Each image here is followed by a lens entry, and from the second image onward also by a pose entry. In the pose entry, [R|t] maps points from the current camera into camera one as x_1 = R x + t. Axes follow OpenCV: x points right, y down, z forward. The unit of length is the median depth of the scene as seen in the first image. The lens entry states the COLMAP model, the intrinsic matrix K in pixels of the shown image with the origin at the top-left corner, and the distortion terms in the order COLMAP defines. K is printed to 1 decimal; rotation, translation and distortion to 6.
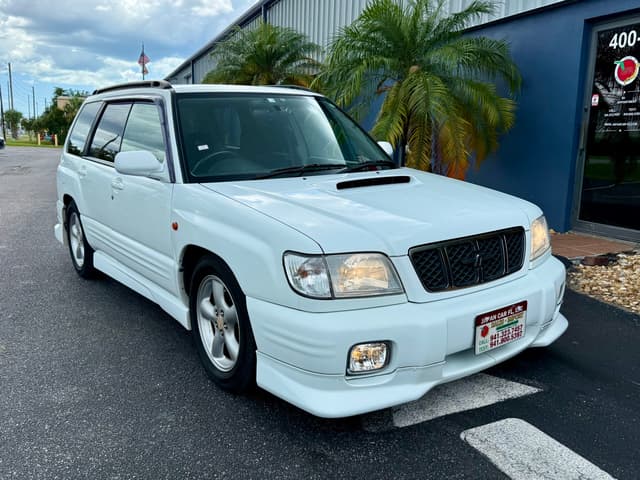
lens RADIAL K [[561.6, 0, 320.7], [0, 561.6, 234.7], [0, 0, 1]] dist [0.037504, -0.057941]
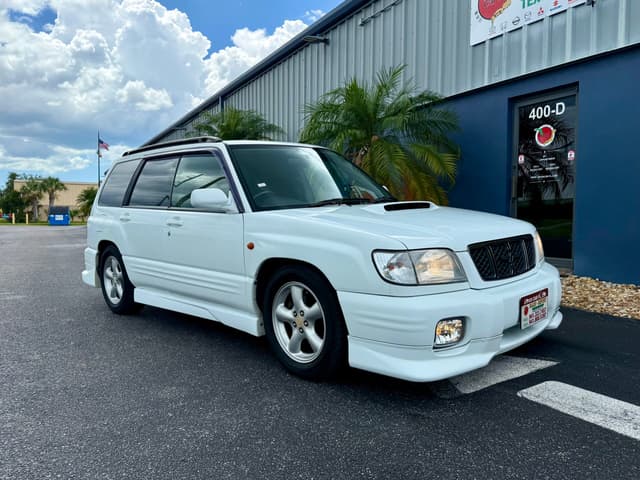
lens RADIAL K [[488.8, 0, 312.2], [0, 488.8, 238.5], [0, 0, 1]] dist [0.056563, -0.080340]
pose [[0.992391, -0.031085, 0.119140, -0.209613], [0.044623, 0.992626, -0.112703, 0.076210], [-0.114758, 0.117162, 0.986460, -0.039010]]
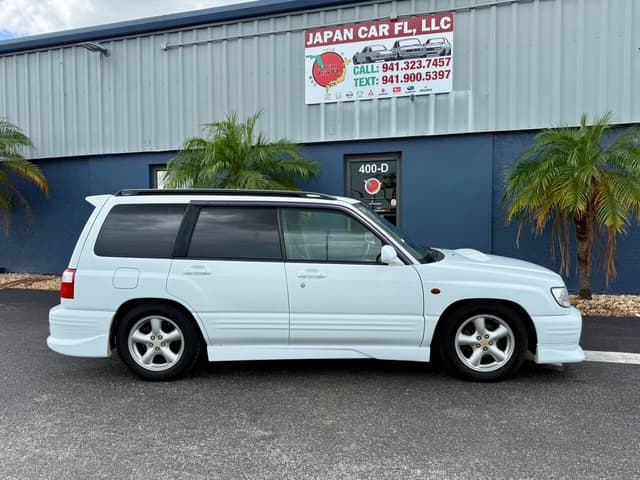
lens RADIAL K [[488.8, 0, 317.3], [0, 488.8, 260.9], [0, 0, 1]] dist [0.056563, -0.080340]
pose [[0.631470, -0.084134, 0.770823, -1.236581], [0.151022, 0.988404, -0.015837, -0.104381], [-0.760551, 0.126412, 0.636853, 0.318570]]
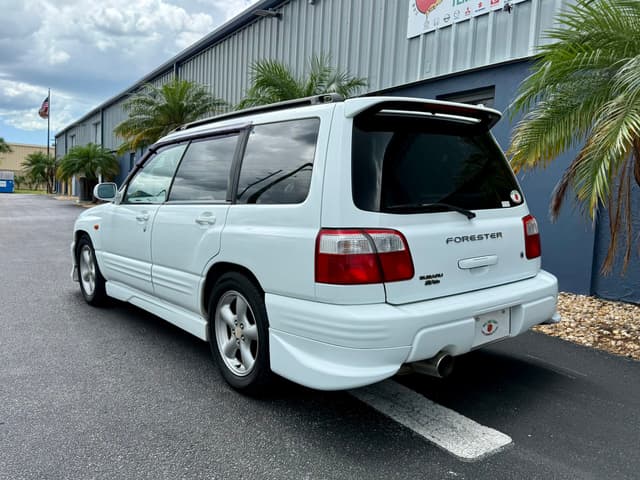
lens RADIAL K [[547.7, 0, 320.8], [0, 547.7, 228.4], [0, 0, 1]] dist [0.049599, -0.080387]
pose [[0.985974, 0.008838, 0.166663, 0.000412], [0.007325, 0.995343, -0.096115, 0.068720], [-0.166737, 0.095988, 0.981318, -0.274039]]
